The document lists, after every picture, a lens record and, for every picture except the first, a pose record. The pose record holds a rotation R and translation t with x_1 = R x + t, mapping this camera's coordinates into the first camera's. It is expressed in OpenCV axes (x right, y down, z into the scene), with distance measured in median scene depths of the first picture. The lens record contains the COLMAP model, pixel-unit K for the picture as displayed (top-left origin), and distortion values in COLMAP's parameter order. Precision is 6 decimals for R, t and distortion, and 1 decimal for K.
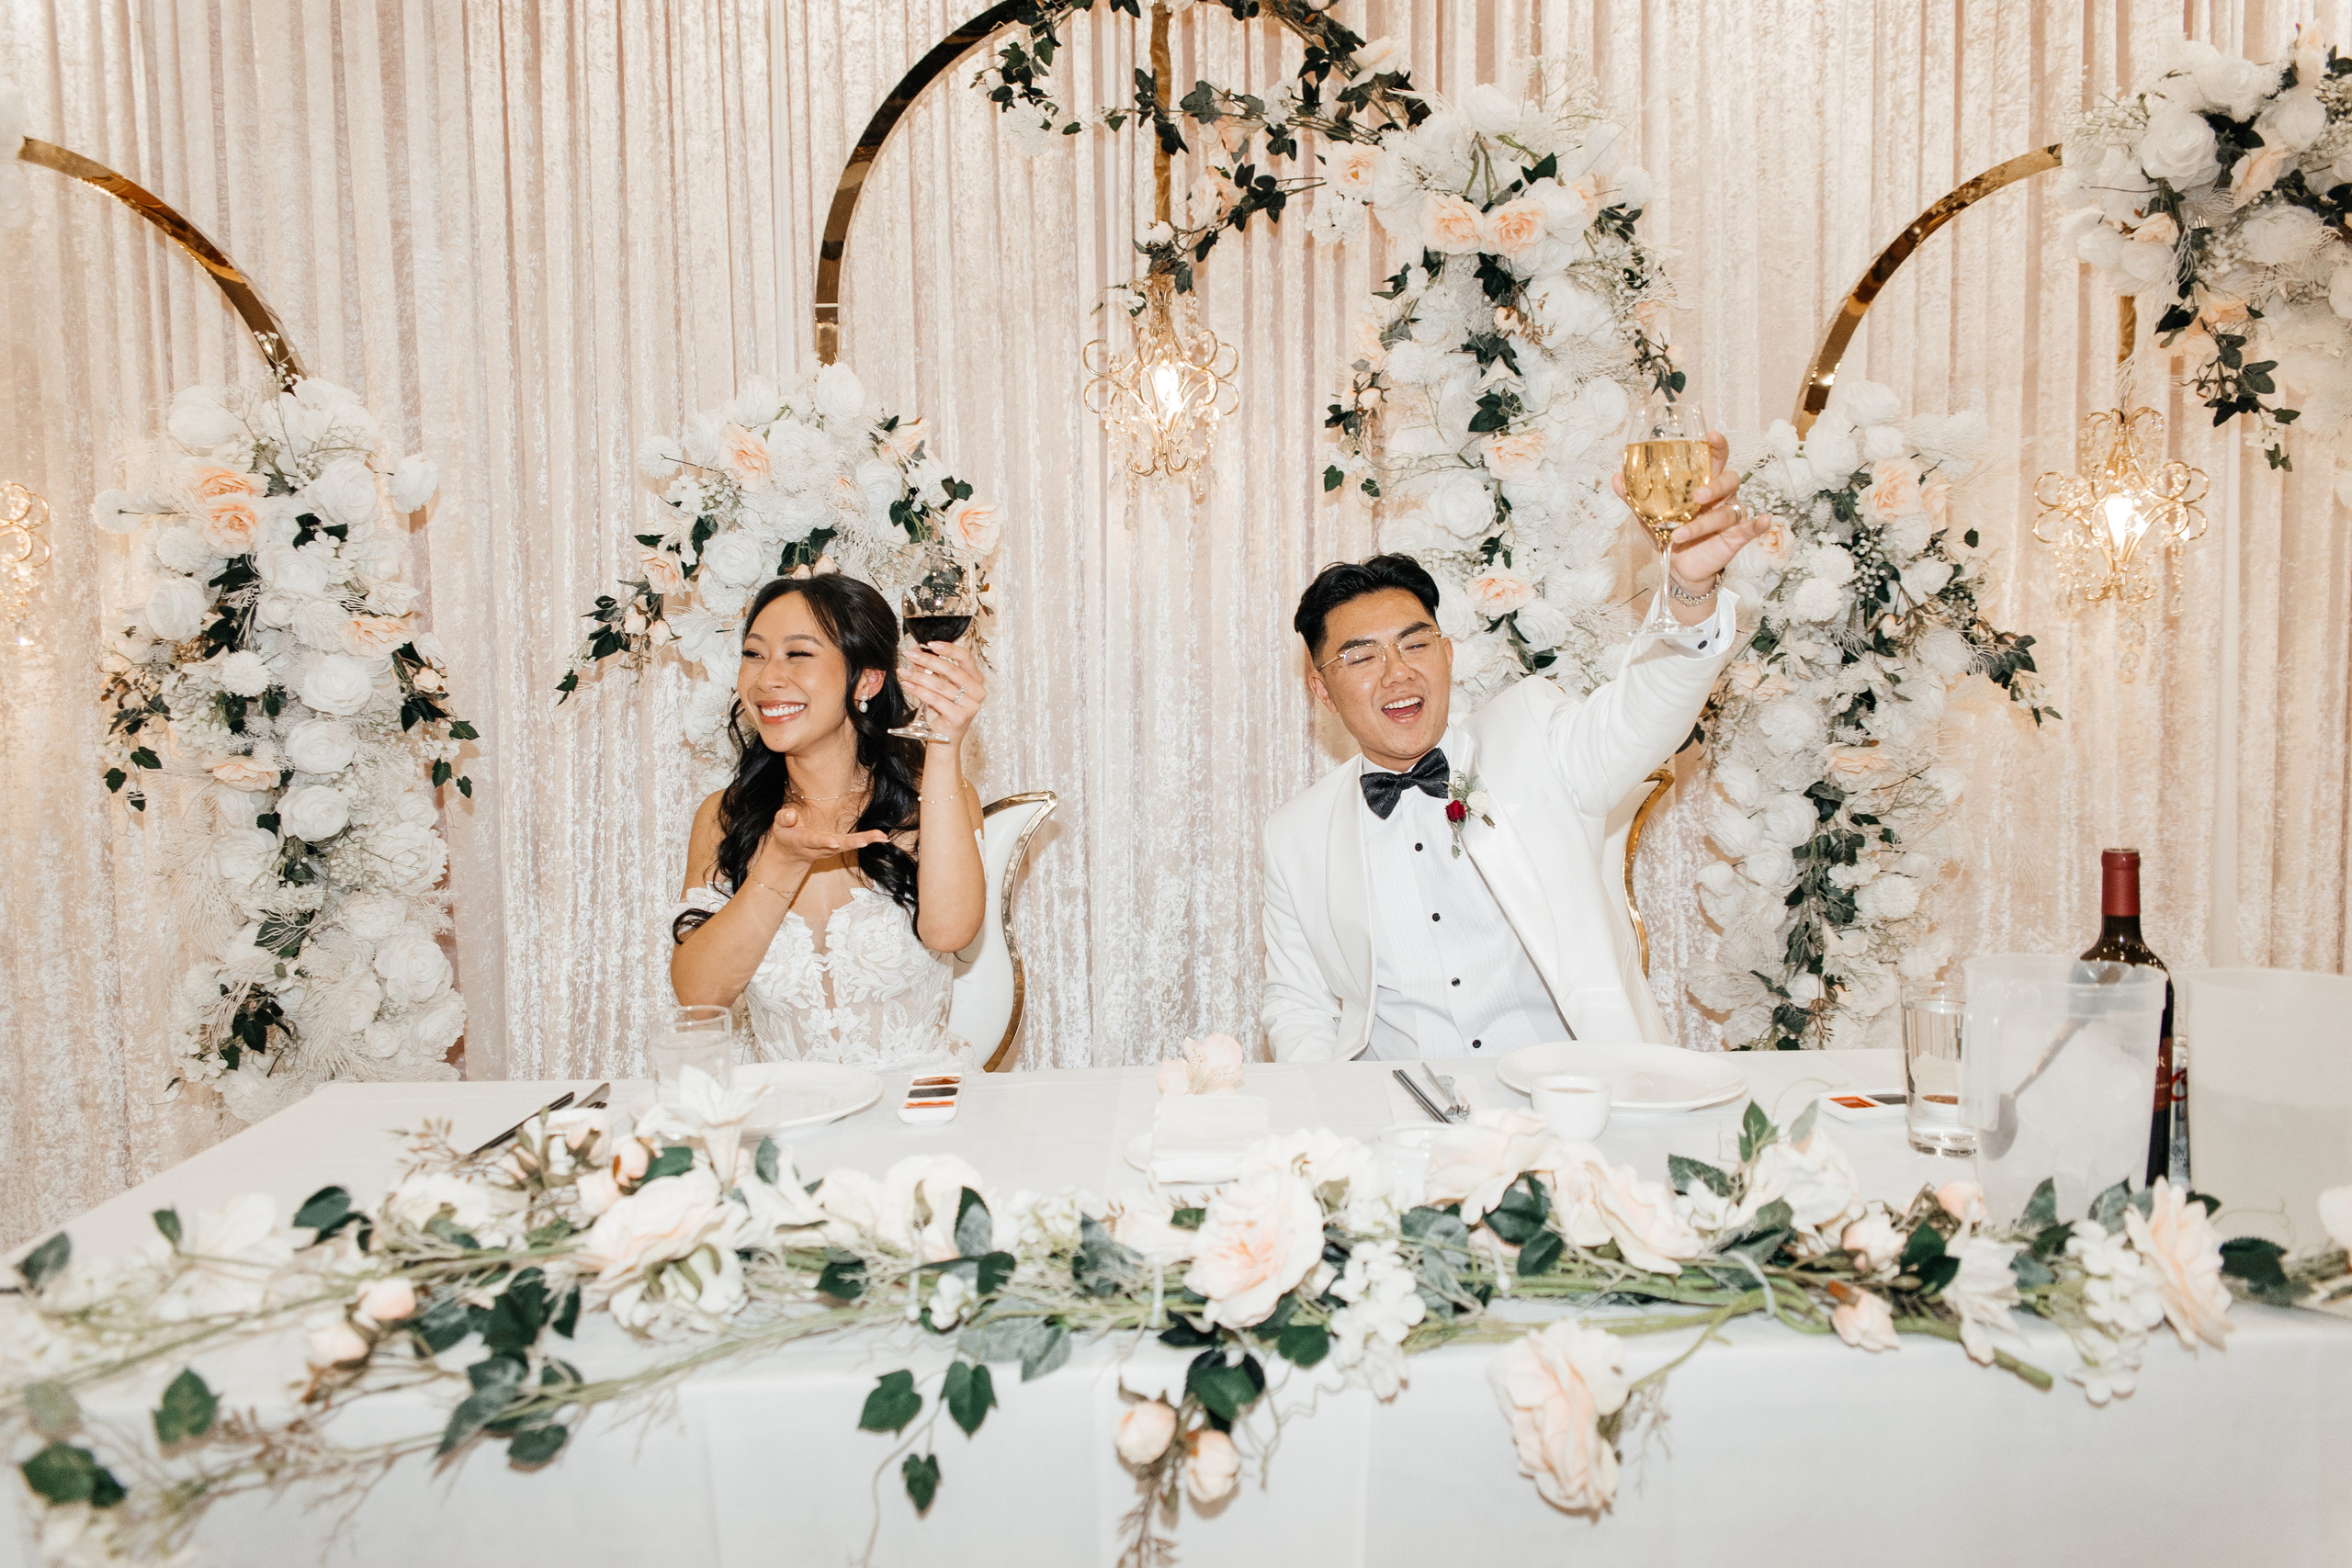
lens RADIAL K [[1546.1, 0, 1231.9], [0, 1546.1, 738.0], [0, 0, 1]] dist [0.005042, 0.000571]
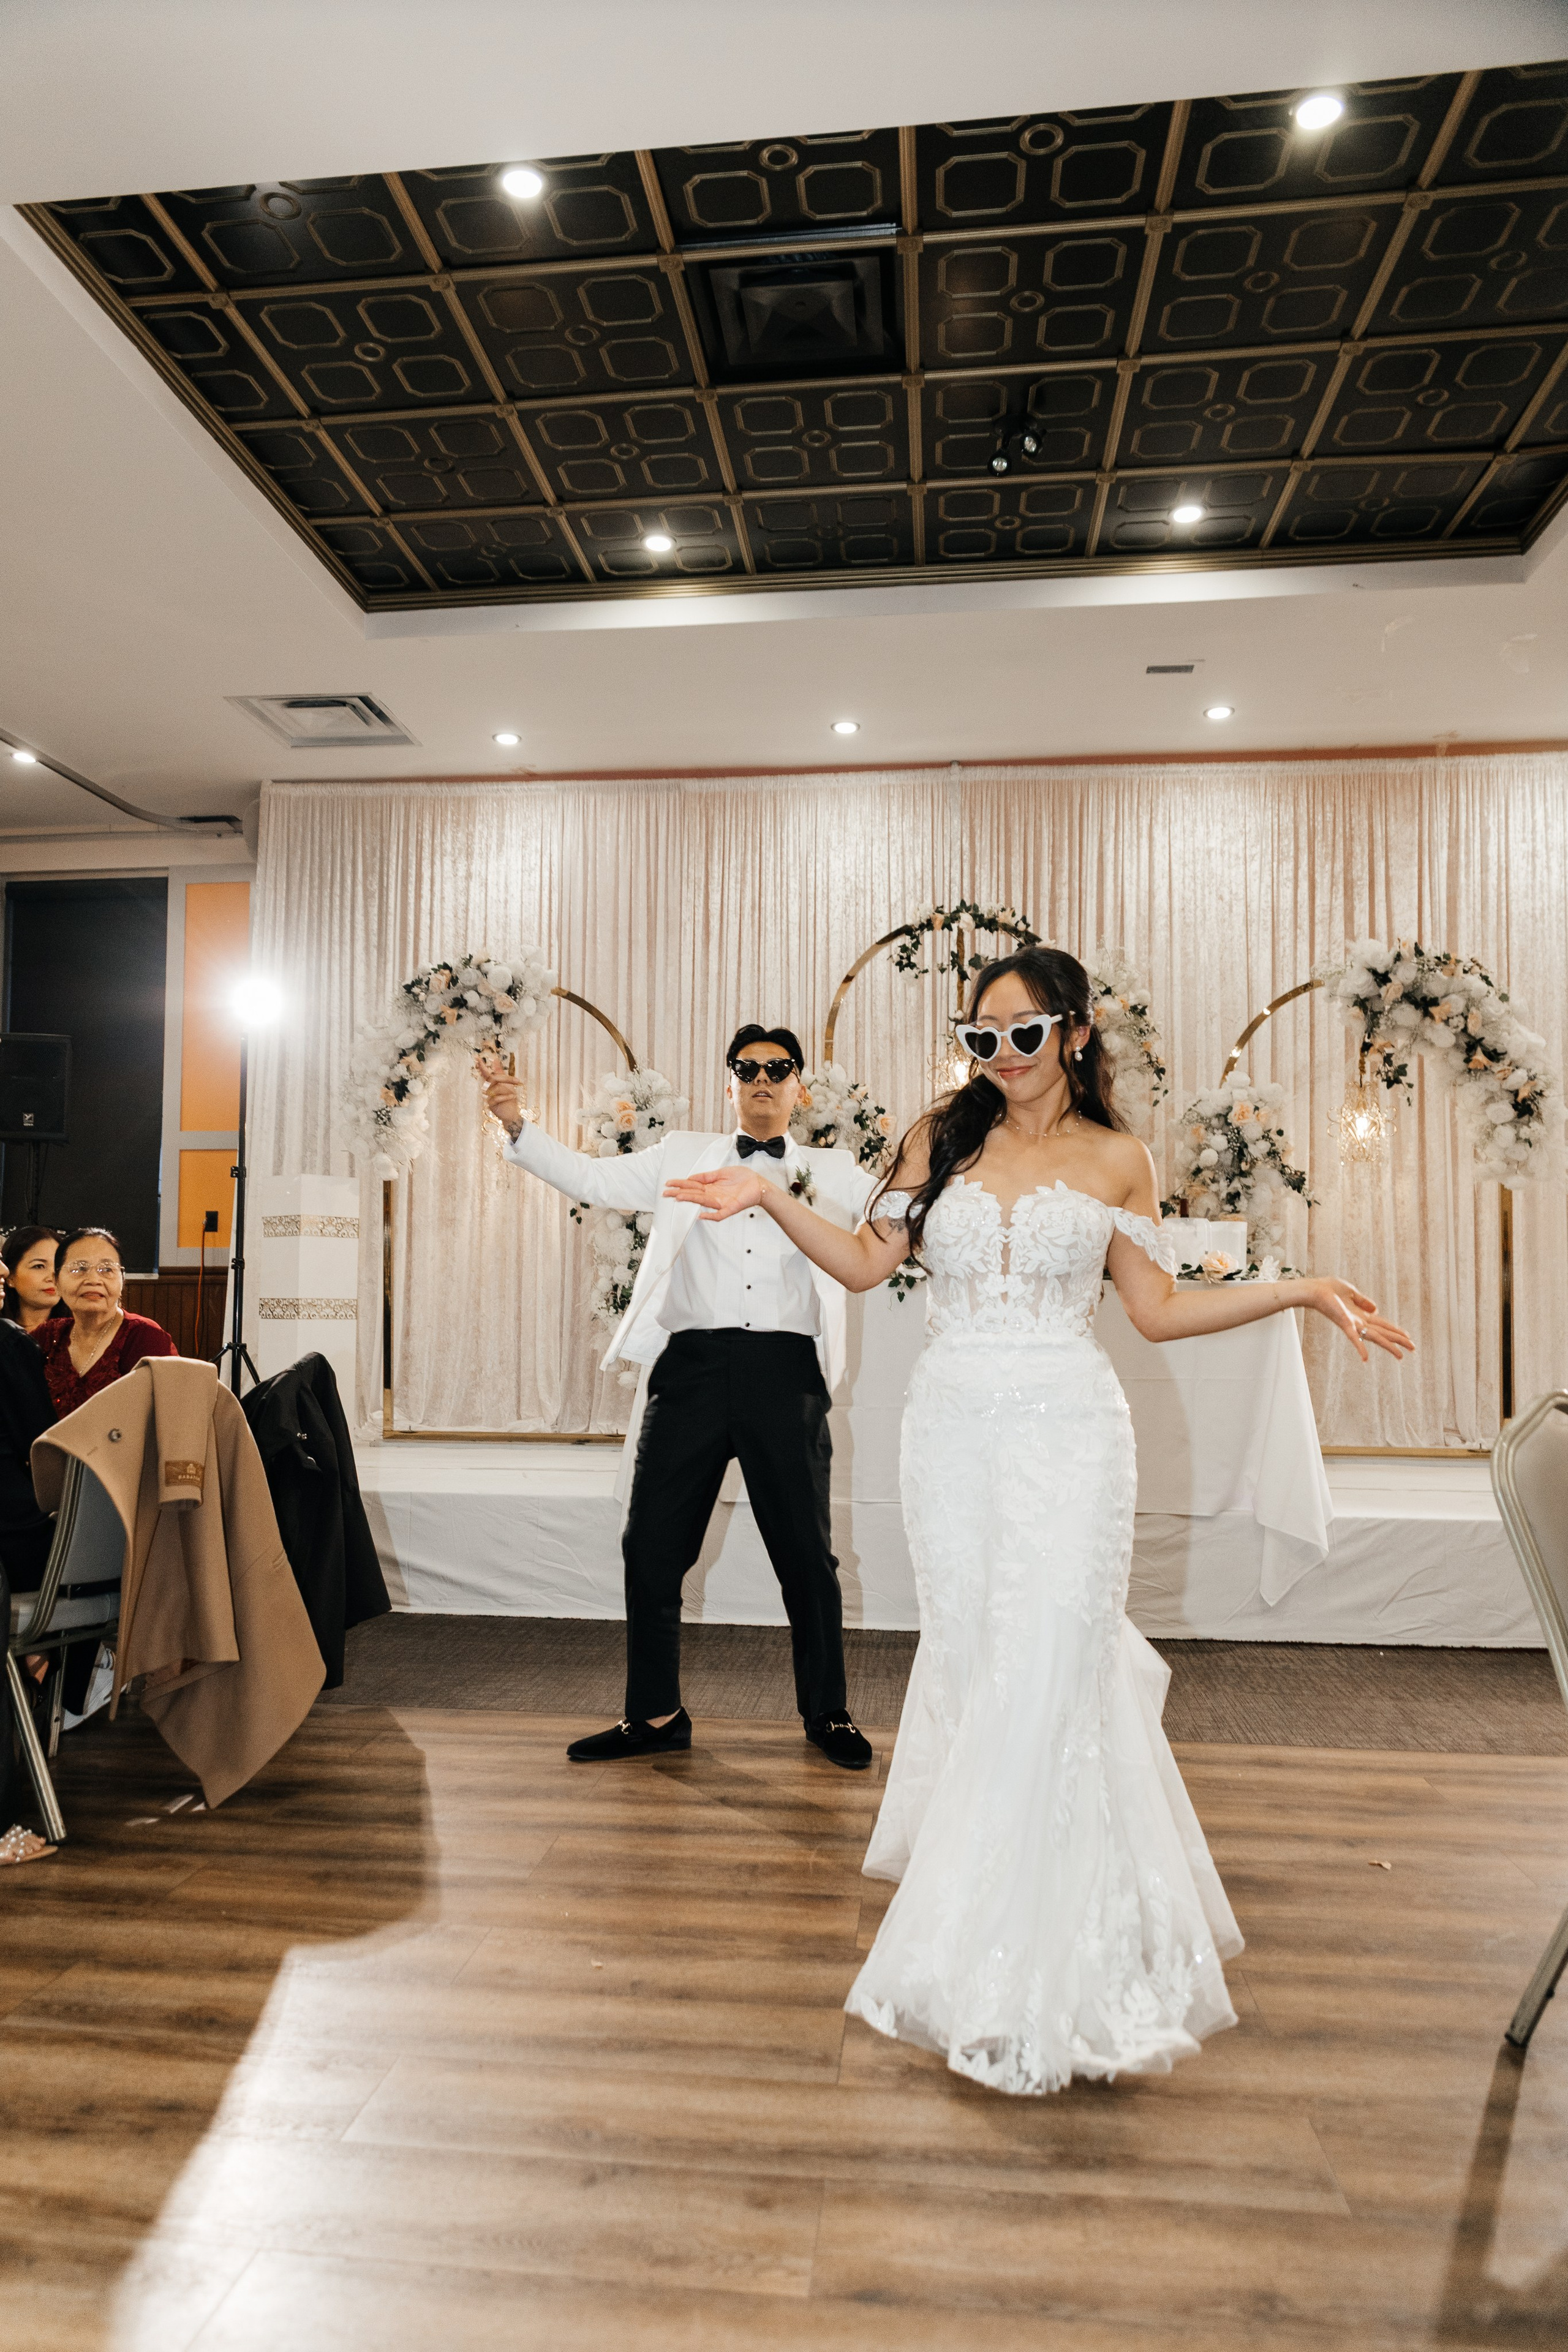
lens RADIAL K [[1546.3, 0, 757.0], [0, 1546.3, 1236.0], [0, 0, 1]] dist [0.005042, 0.000571]
pose [[0.987166, 0.018142, -0.158667, 0.038887], [-0.033925, 0.994673, -0.097339, 0.308677], [0.156056, 0.101472, 0.982522, -1.573615]]
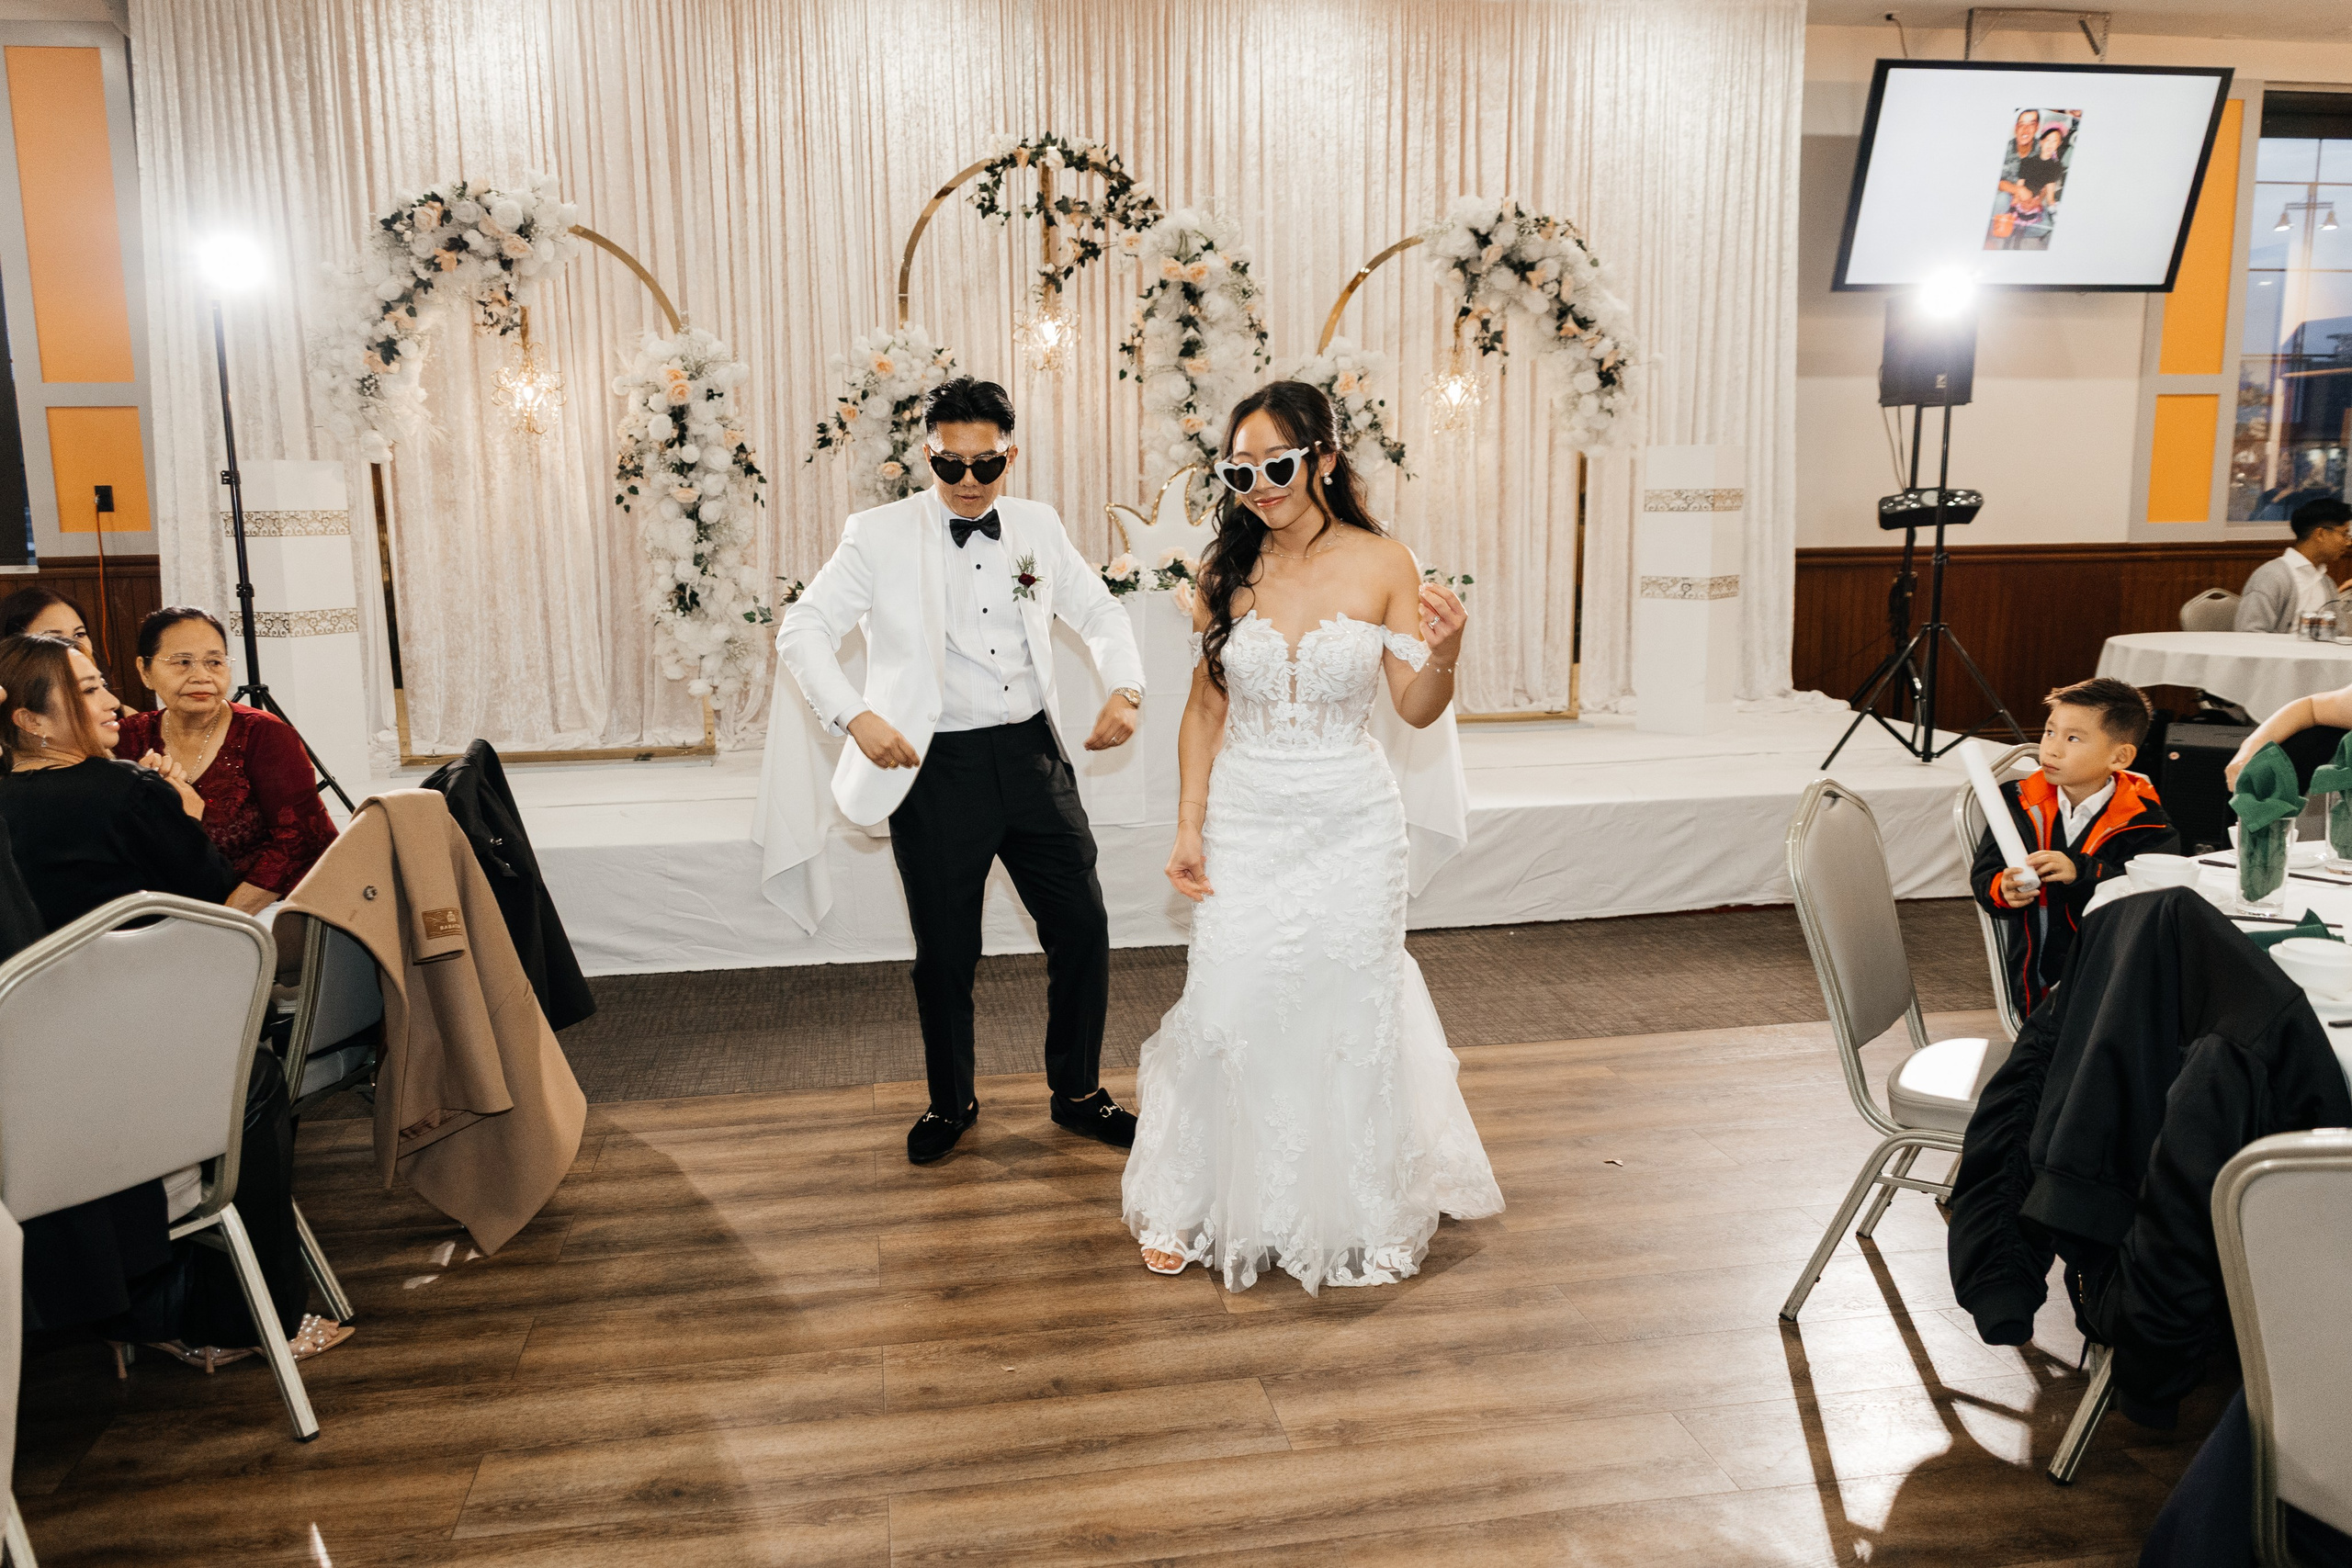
lens RADIAL K [[1709.4, 0, 1147.6], [0, 1709.4, 784.7], [0, 0, 1]] dist [0.006075, -0.006616]
pose [[0.992194, -0.018355, 0.123347, -0.232322], [0.004886, 0.994071, 0.108625, 0.173412], [-0.124610, -0.107174, 0.986401, -1.667530]]
